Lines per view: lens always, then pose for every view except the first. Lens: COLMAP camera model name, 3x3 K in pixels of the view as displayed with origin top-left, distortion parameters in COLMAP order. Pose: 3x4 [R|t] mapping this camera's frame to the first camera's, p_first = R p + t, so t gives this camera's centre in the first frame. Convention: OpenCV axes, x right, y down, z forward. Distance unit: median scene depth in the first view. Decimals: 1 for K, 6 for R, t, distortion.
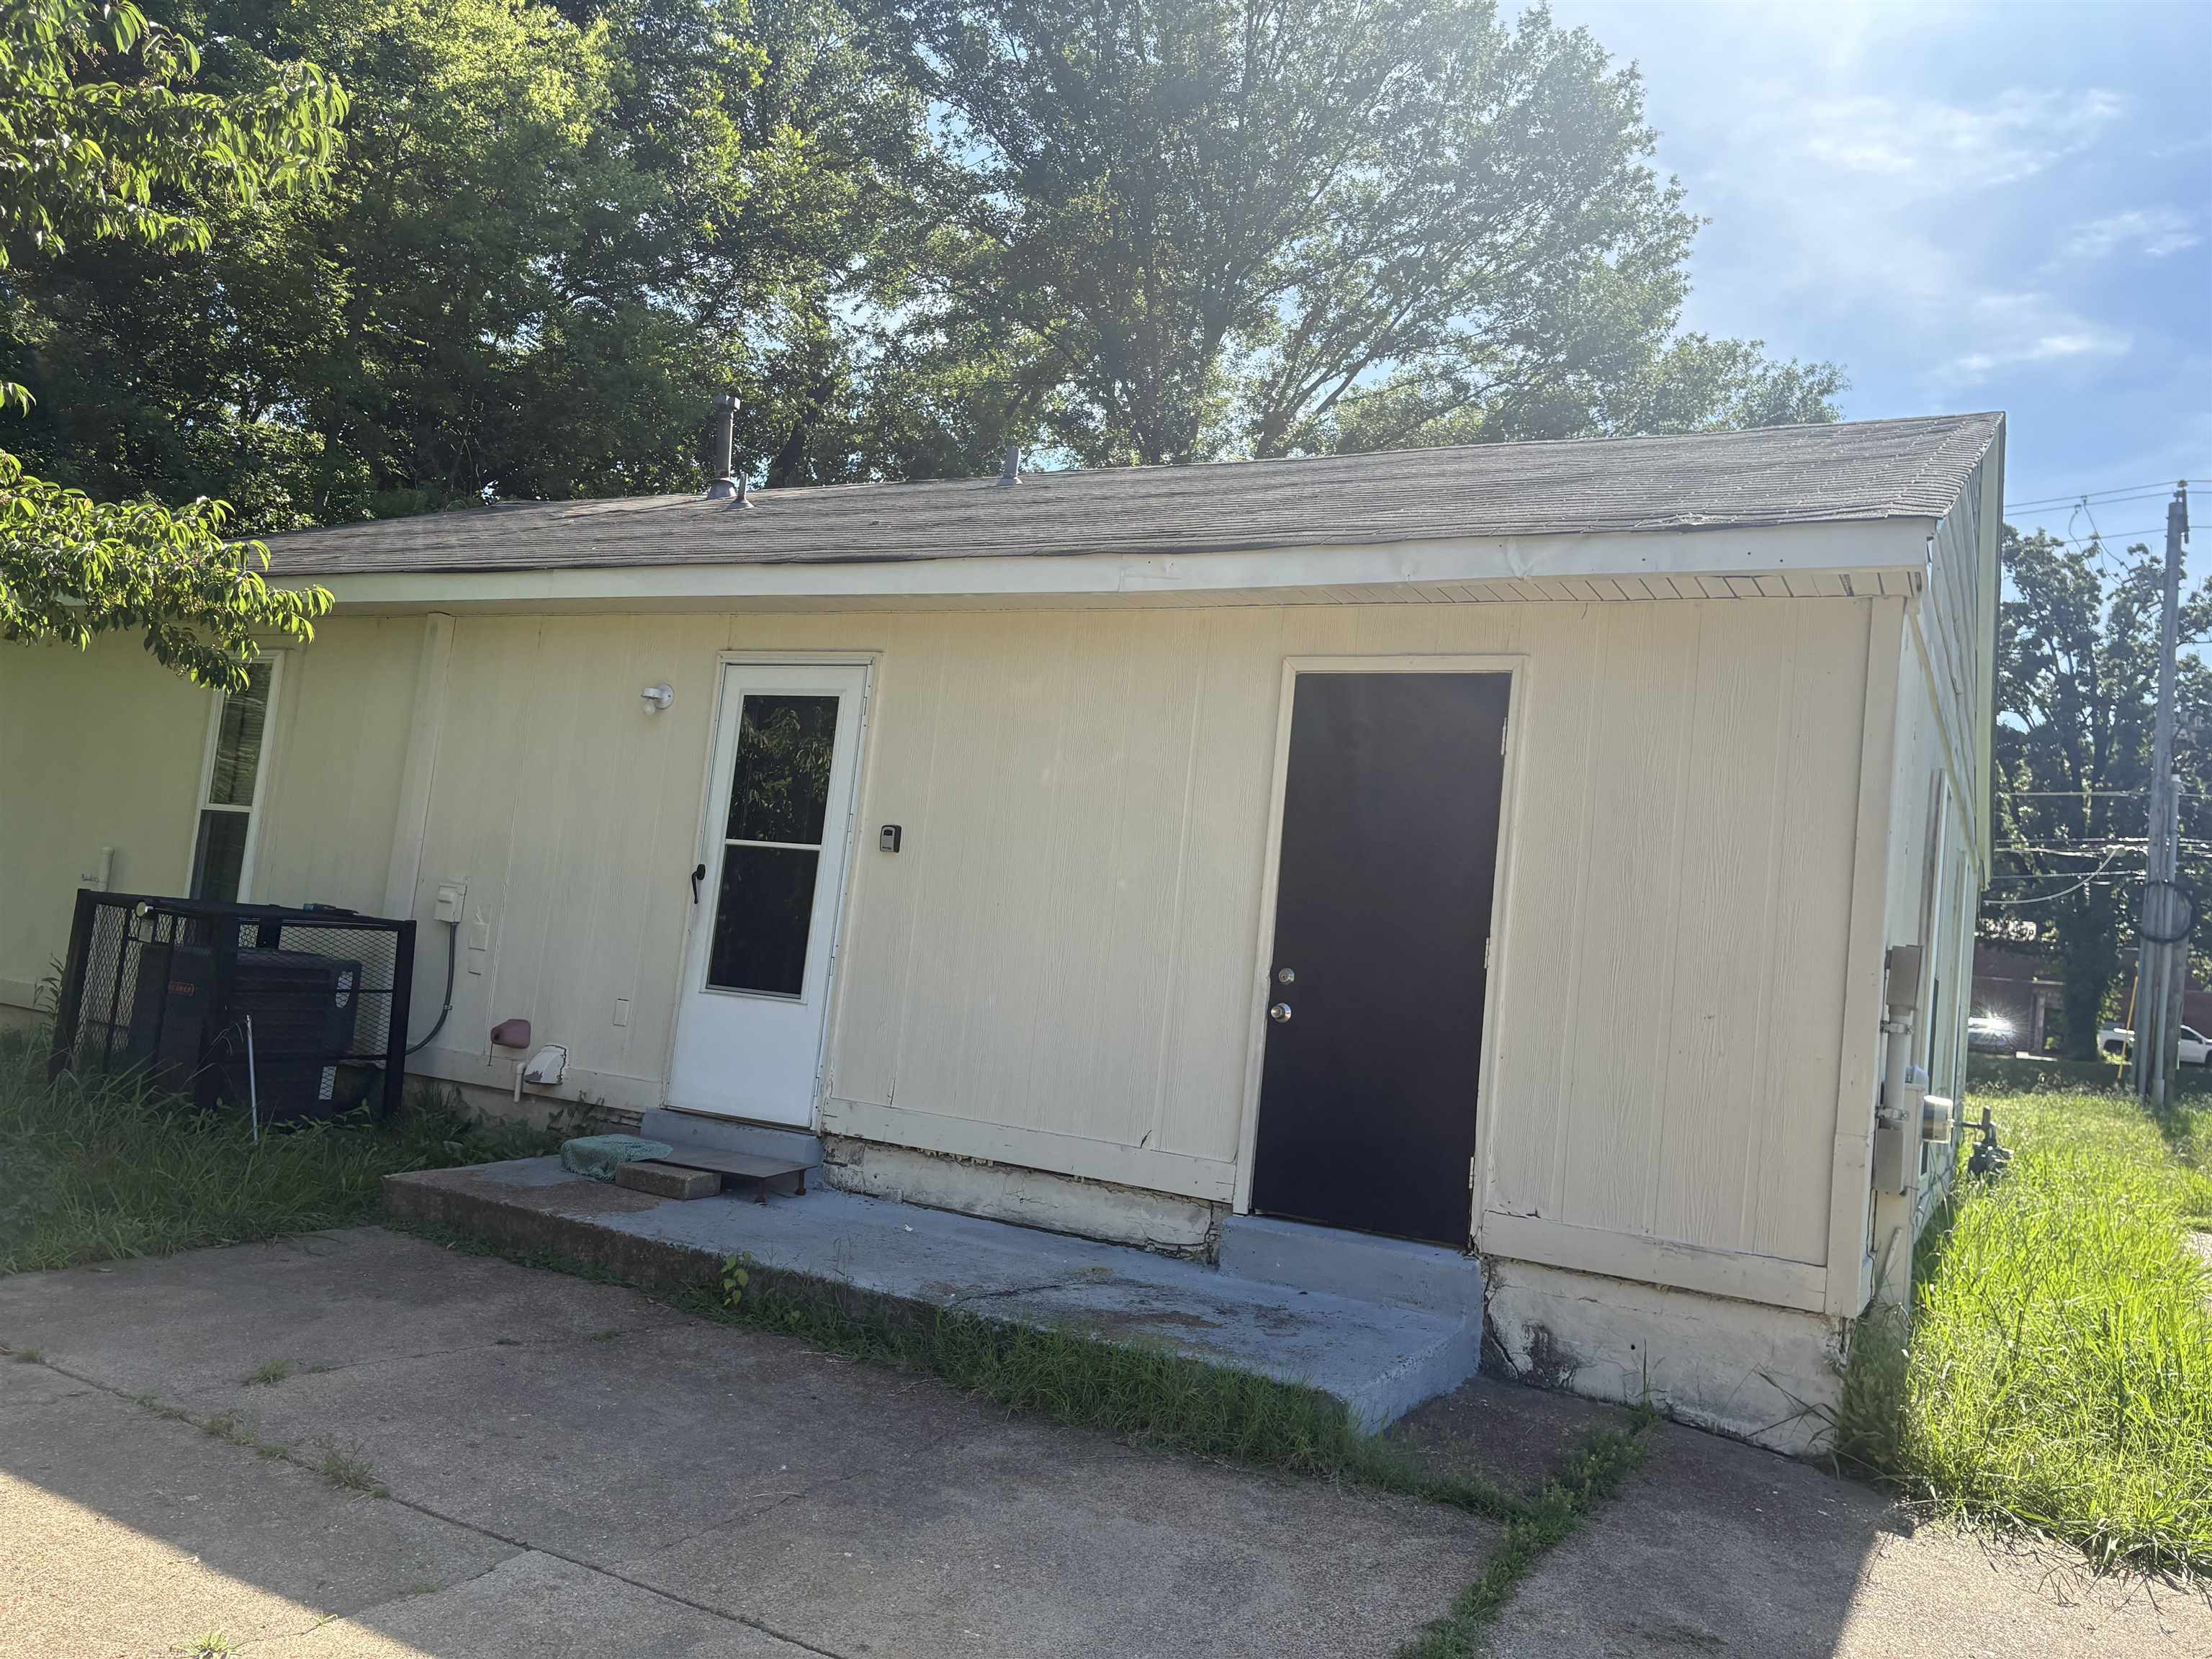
lens RADIAL K [[1672.7, 0, 1111.4], [0, 1672.7, 833.4], [0, 0, 1]] dist [0.004046, -0.007537]
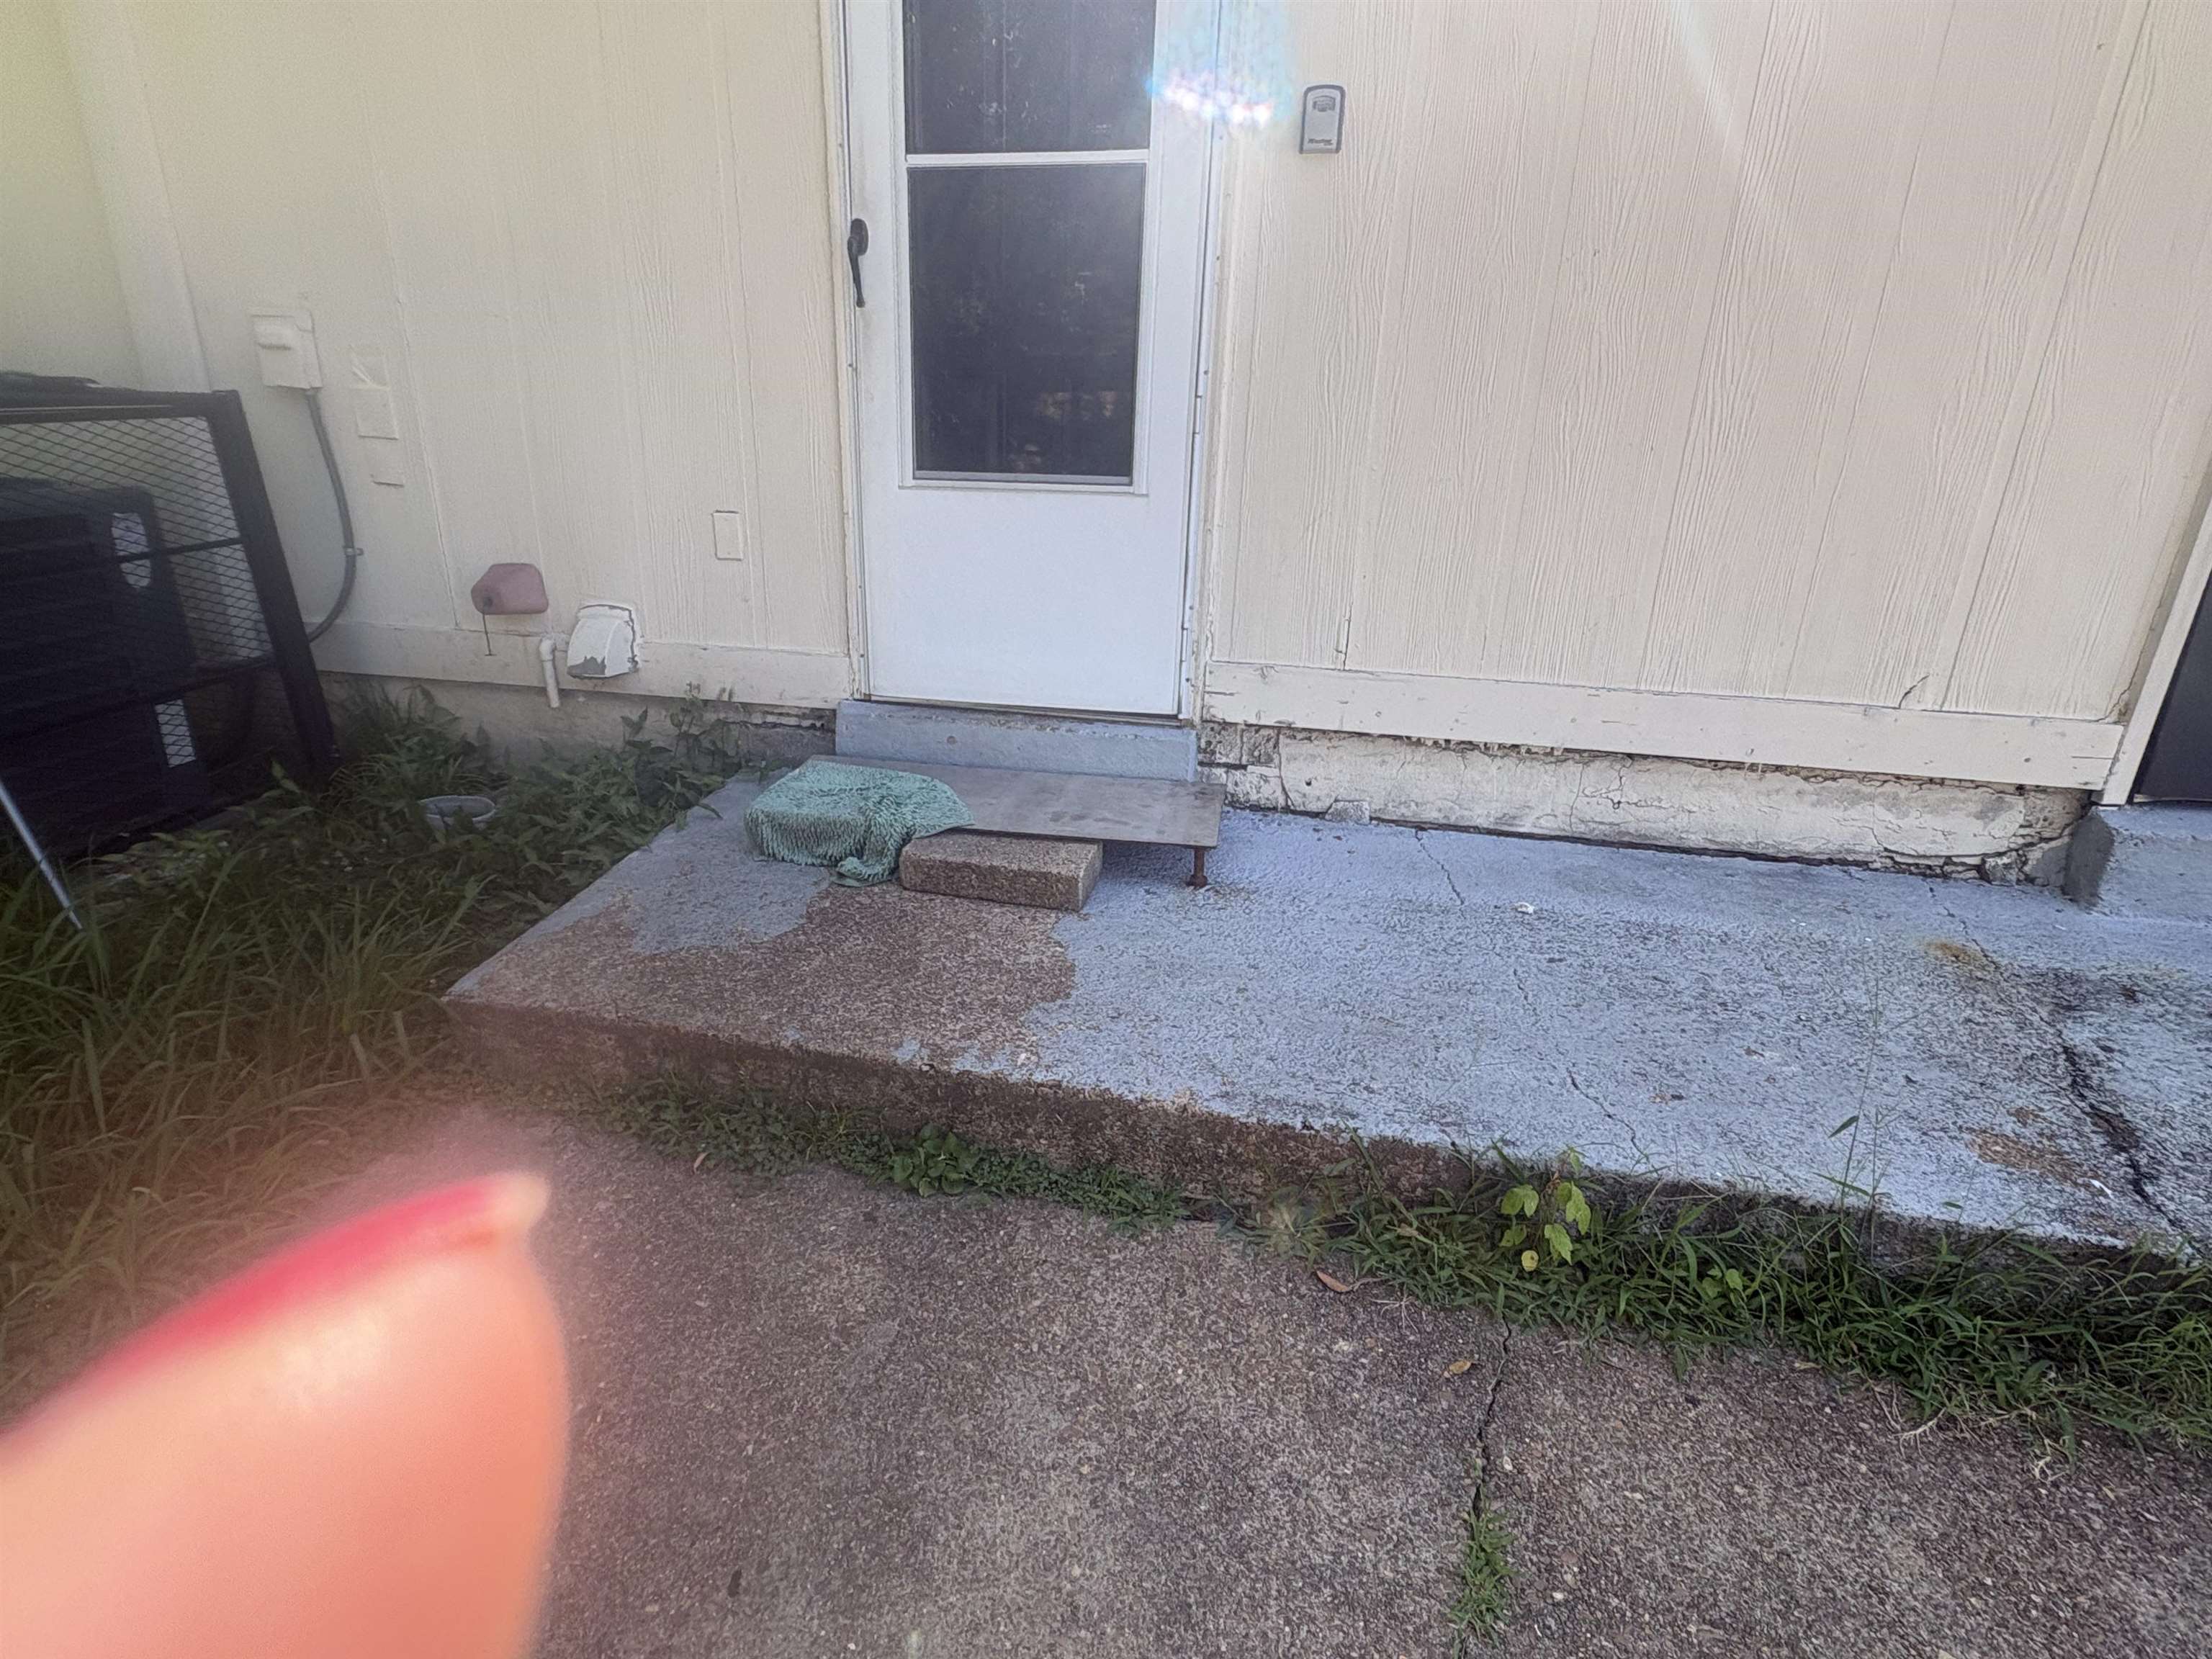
lens RADIAL K [[1113.3, 0, 1095.1], [0, 1113.3, 842.5], [0, 0, 1]] dist [0.004350, -0.000620]
pose [[0.958597, -0.172456, 0.226606, -0.286953], [0.052733, 0.889504, 0.453874, 0.036925], [-0.279840, -0.423133, 0.861770, 0.624096]]
